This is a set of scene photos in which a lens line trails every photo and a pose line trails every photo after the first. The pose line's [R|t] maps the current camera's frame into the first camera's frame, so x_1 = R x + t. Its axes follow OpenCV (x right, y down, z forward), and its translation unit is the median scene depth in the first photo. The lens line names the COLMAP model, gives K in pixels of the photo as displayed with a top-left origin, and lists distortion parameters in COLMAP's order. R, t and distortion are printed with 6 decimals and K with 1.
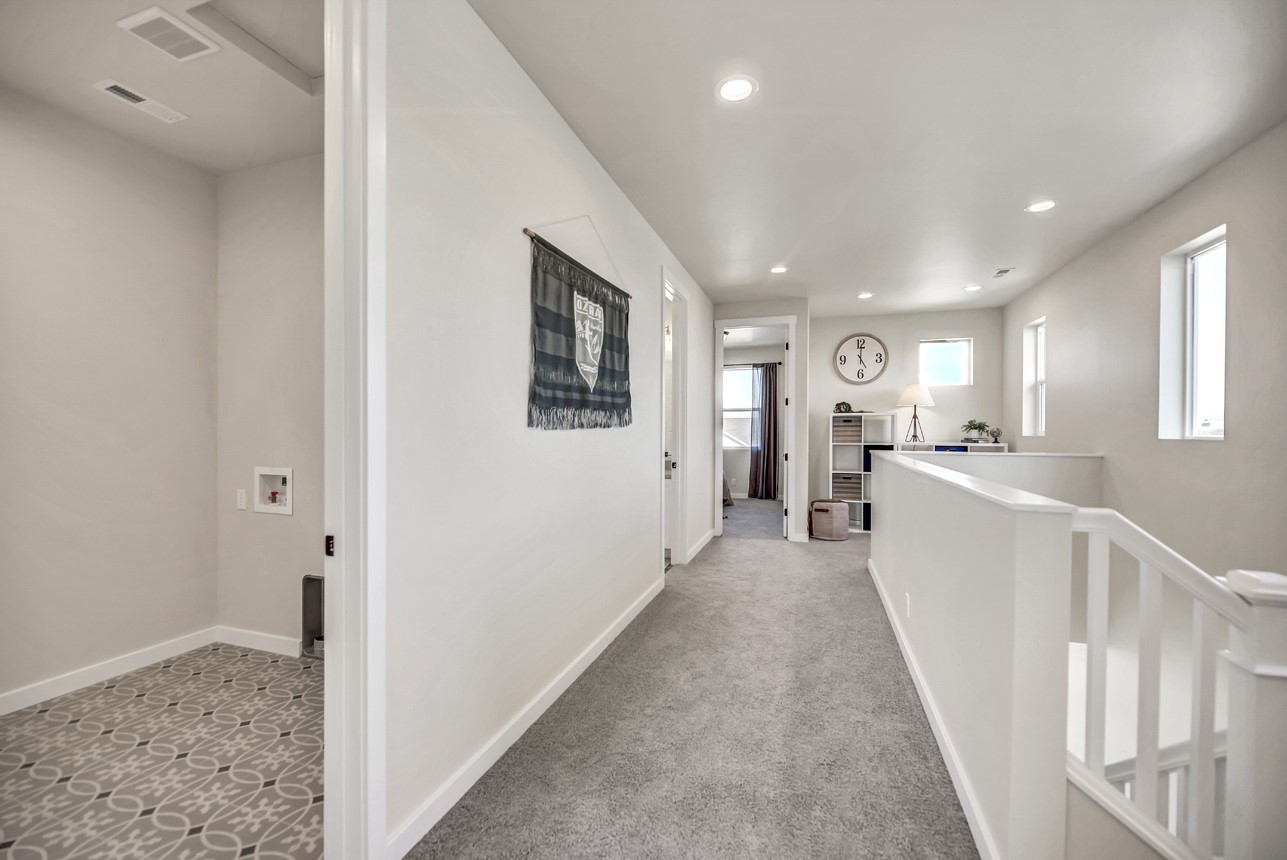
lens RADIAL K [[522.2, 0, 643.5], [0, 522.2, 430.0], [0, 0, 1]] dist [-0.000646, -0.003125]
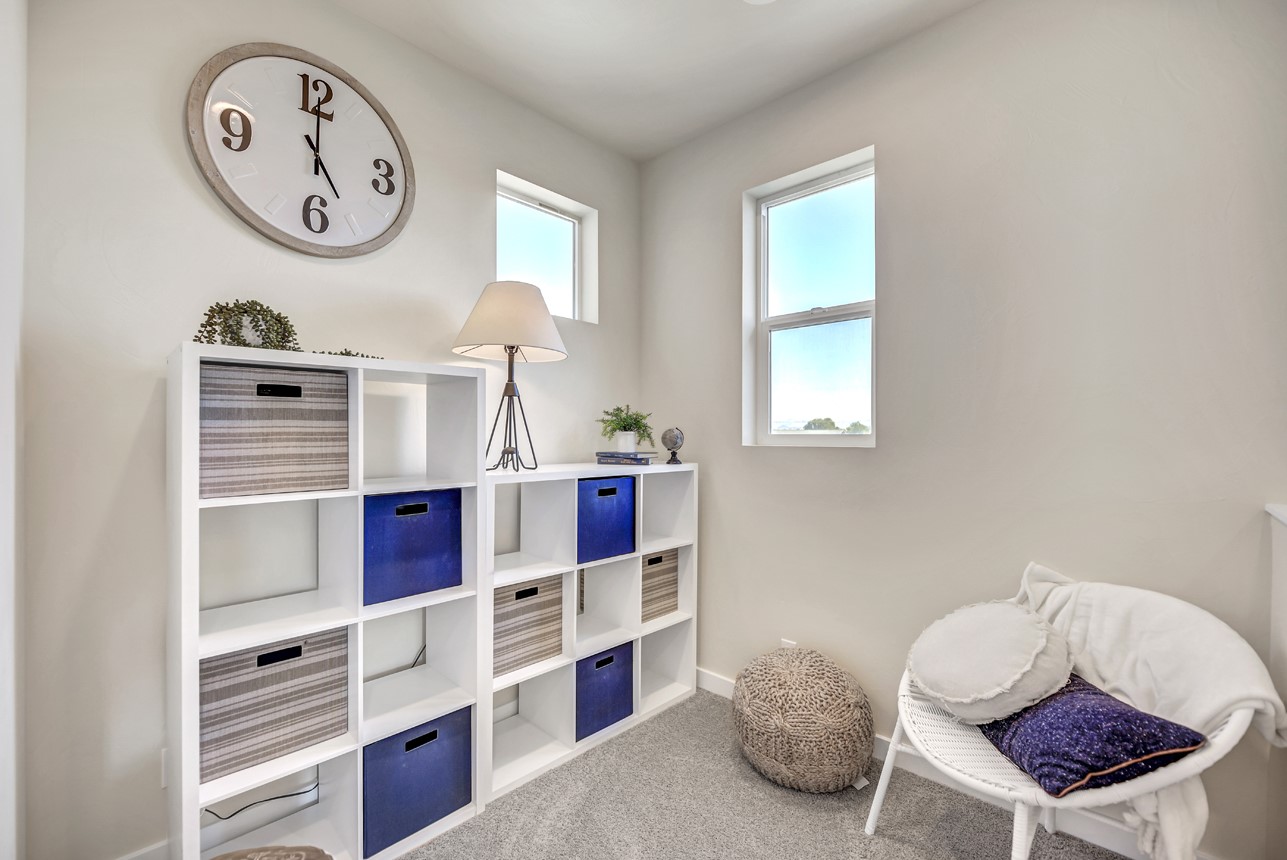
lens RADIAL K [[541.3, 0, 648.7], [0, 541.3, 437.5], [0, 0, 1]] dist [-0.001612, -0.000307]
pose [[0.416078, -0.005415, 0.909313, 0.251175], [0.004447, 0.999982, 0.003921, 0.002129], [-0.909318, 0.002412, 0.416095, 0.770218]]
